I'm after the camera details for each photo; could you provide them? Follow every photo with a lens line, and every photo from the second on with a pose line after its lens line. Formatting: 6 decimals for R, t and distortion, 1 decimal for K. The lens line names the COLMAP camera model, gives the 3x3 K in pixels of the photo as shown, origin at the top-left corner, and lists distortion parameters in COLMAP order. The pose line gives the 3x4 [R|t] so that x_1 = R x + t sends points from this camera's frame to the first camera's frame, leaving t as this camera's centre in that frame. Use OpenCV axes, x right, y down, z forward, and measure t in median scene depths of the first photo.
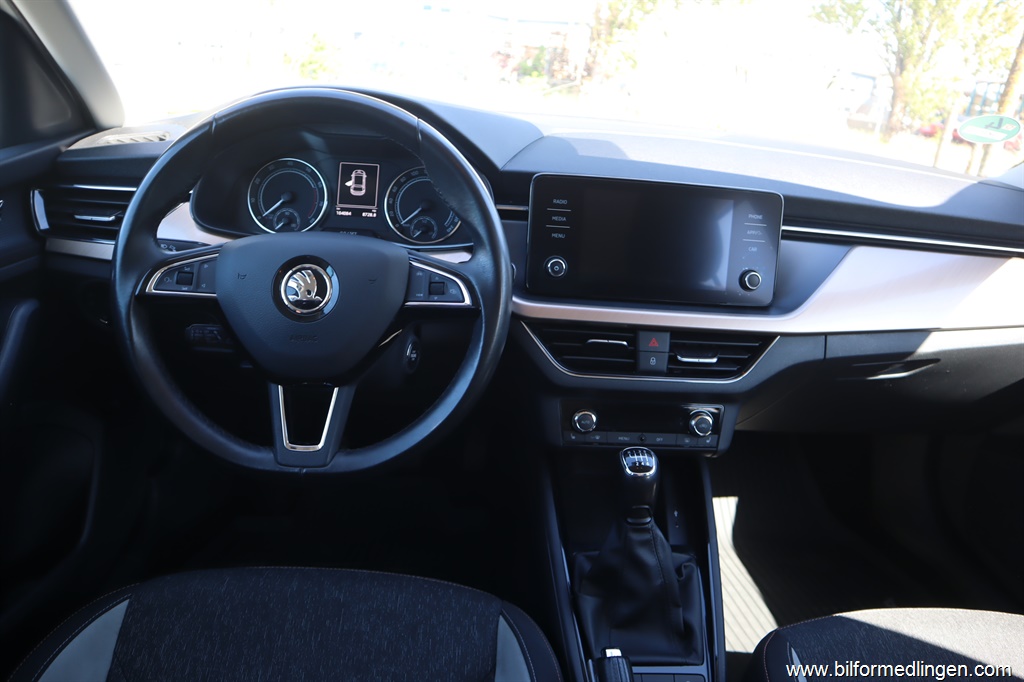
lens RADIAL K [[704.6, 0, 511.4], [0, 704.6, 341.3], [0, 0, 1]] dist [-0.098910, 0.043928]
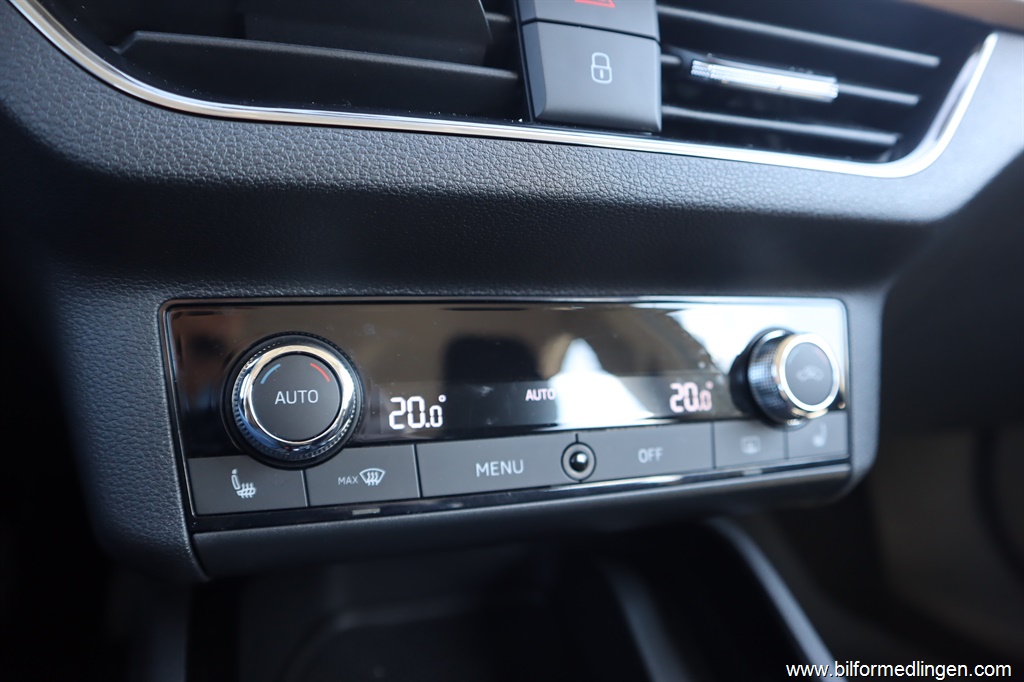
lens RADIAL K [[704.6, 0, 511.7], [0, 704.6, 340.9], [0, 0, 1]] dist [-0.098910, 0.043928]
pose [[0.960557, -0.077987, 0.266924, 0.111459], [0.108989, 0.988655, -0.103353, 0.124407], [-0.255835, 0.128368, 0.958160, 0.801167]]
